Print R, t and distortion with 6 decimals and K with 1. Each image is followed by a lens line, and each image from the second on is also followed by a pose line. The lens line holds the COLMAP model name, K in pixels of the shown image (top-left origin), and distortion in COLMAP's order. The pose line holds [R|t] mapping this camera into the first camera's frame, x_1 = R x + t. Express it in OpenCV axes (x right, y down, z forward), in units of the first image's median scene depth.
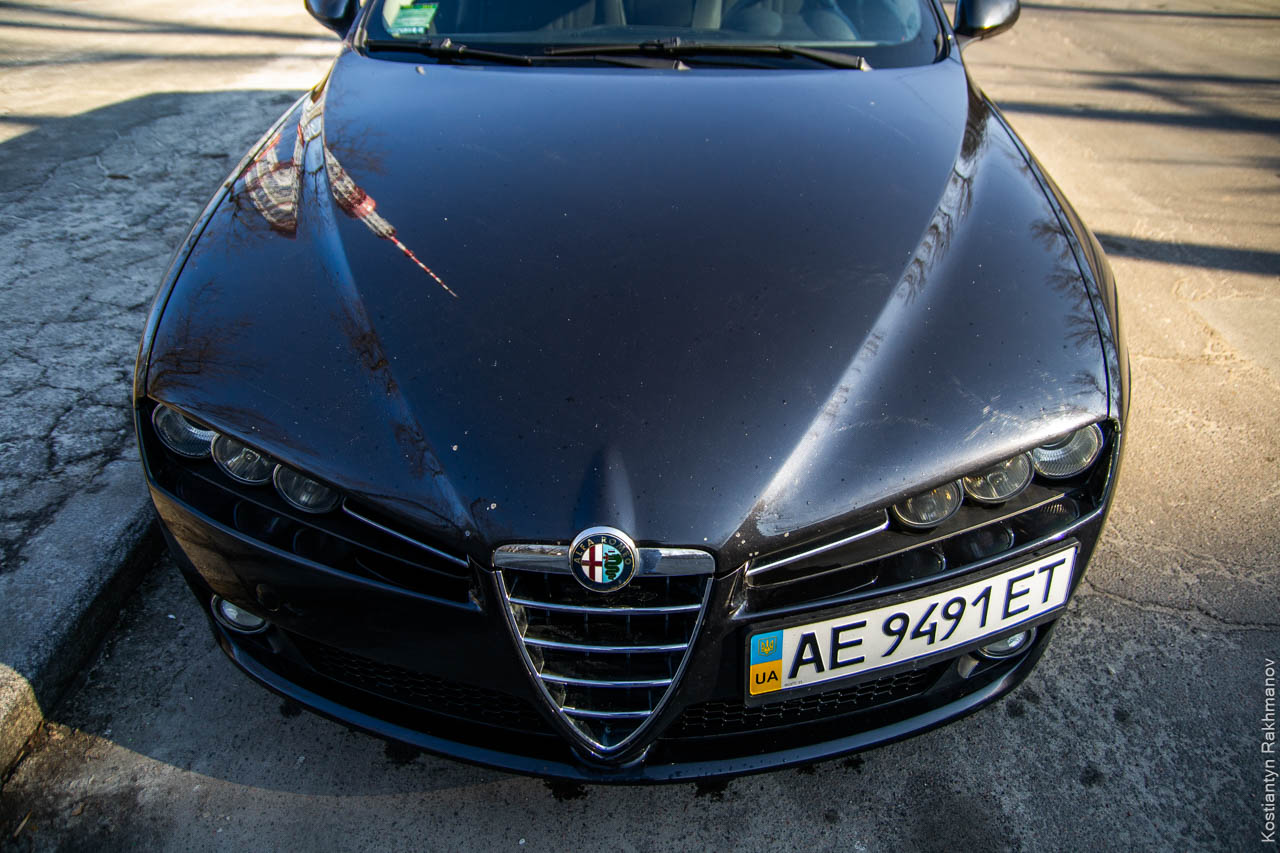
lens RADIAL K [[937.8, 0, 648.5], [0, 937.8, 420.3], [0, 0, 1]] dist [-0.133386, 0.110147]
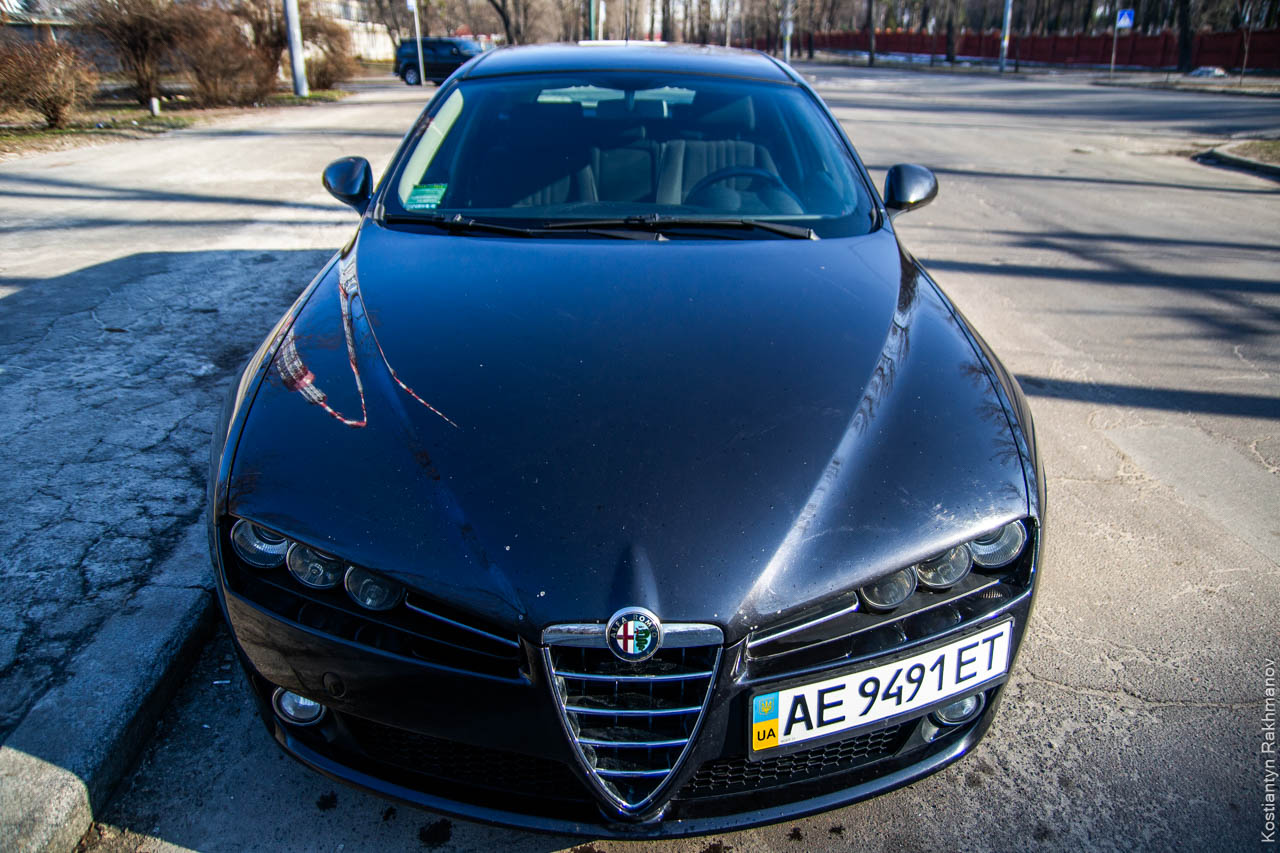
lens RADIAL K [[937.8, 0, 648.5], [0, 937.8, 420.3], [0, 0, 1]] dist [-0.133386, 0.110147]
pose [[0.998065, -0.013573, 0.060674, -0.064481], [0.022993, 0.987274, -0.157359, 0.041251], [-0.057766, 0.158450, 0.985676, -0.165989]]
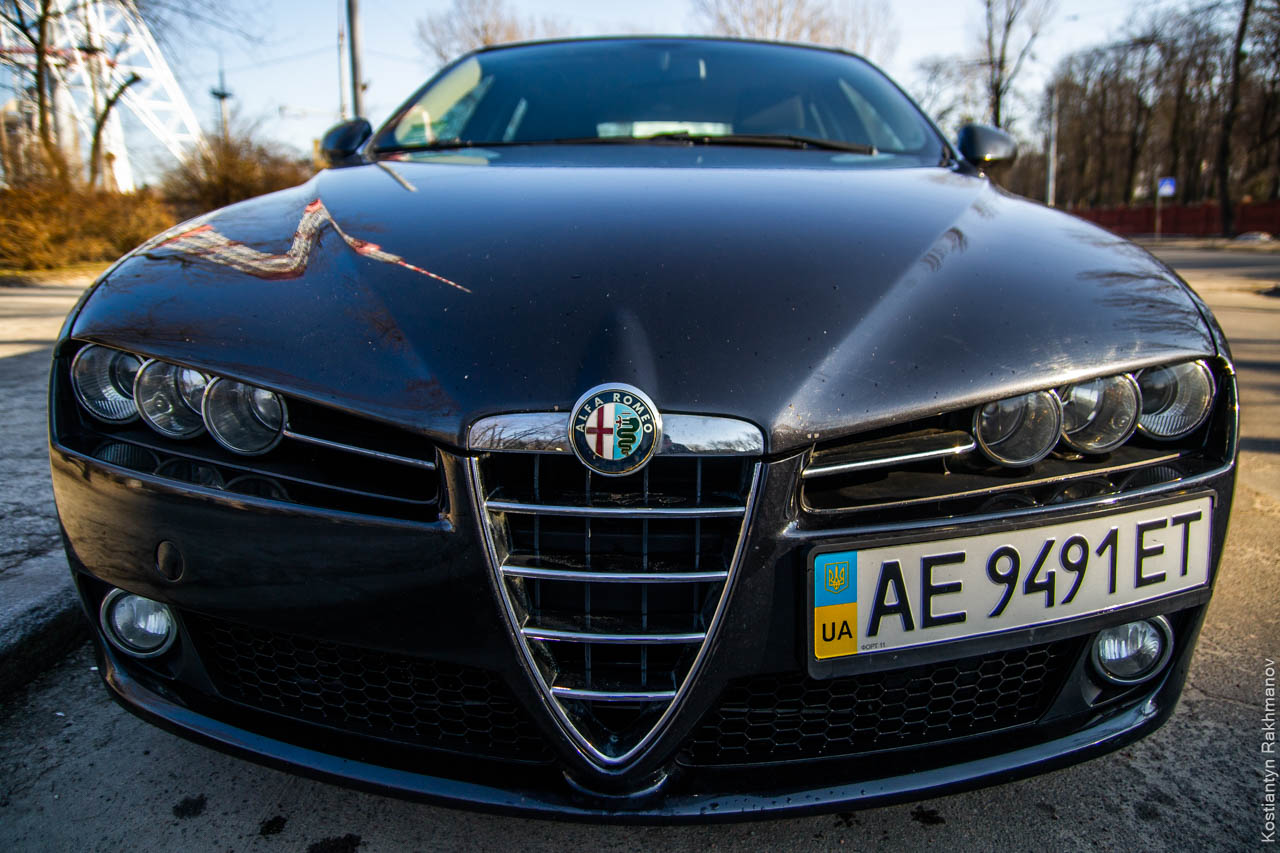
lens RADIAL K [[934.1, 0, 647.8], [0, 934.1, 420.7], [0, 0, 1]] dist [-0.137900, 0.112435]
pose [[0.999984, 0.004117, 0.003830, -0.015980], [-0.002611, 0.943248, -0.332079, 0.251693], [-0.004979, 0.332064, 0.943244, 0.187807]]
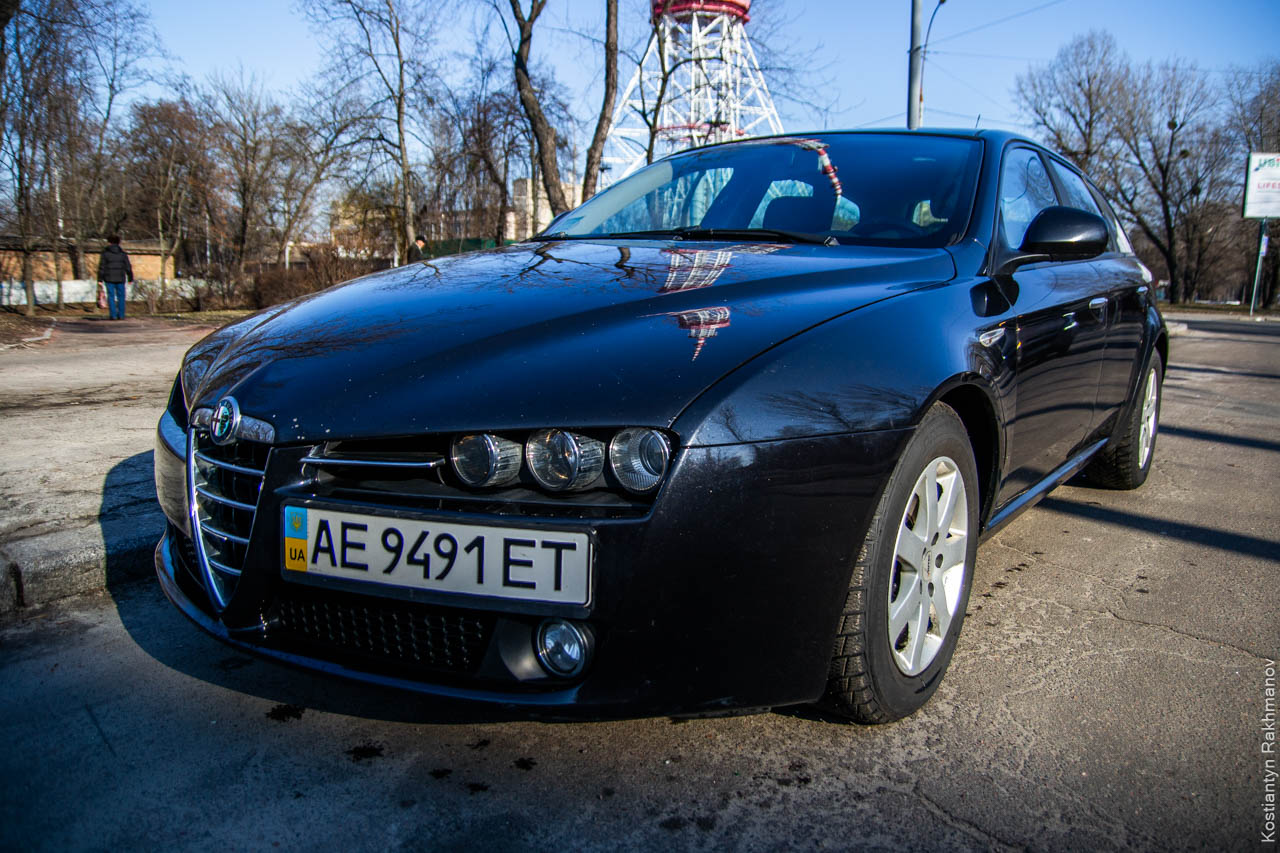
lens RADIAL K [[937.8, 0, 648.5], [0, 937.8, 420.3], [0, 0, 1]] dist [-0.133386, 0.110147]
pose [[0.824611, 0.105657, -0.555746, 0.805759], [-0.313109, 0.903446, -0.292828, 0.227638], [0.471147, 0.415478, 0.778073, 0.144010]]
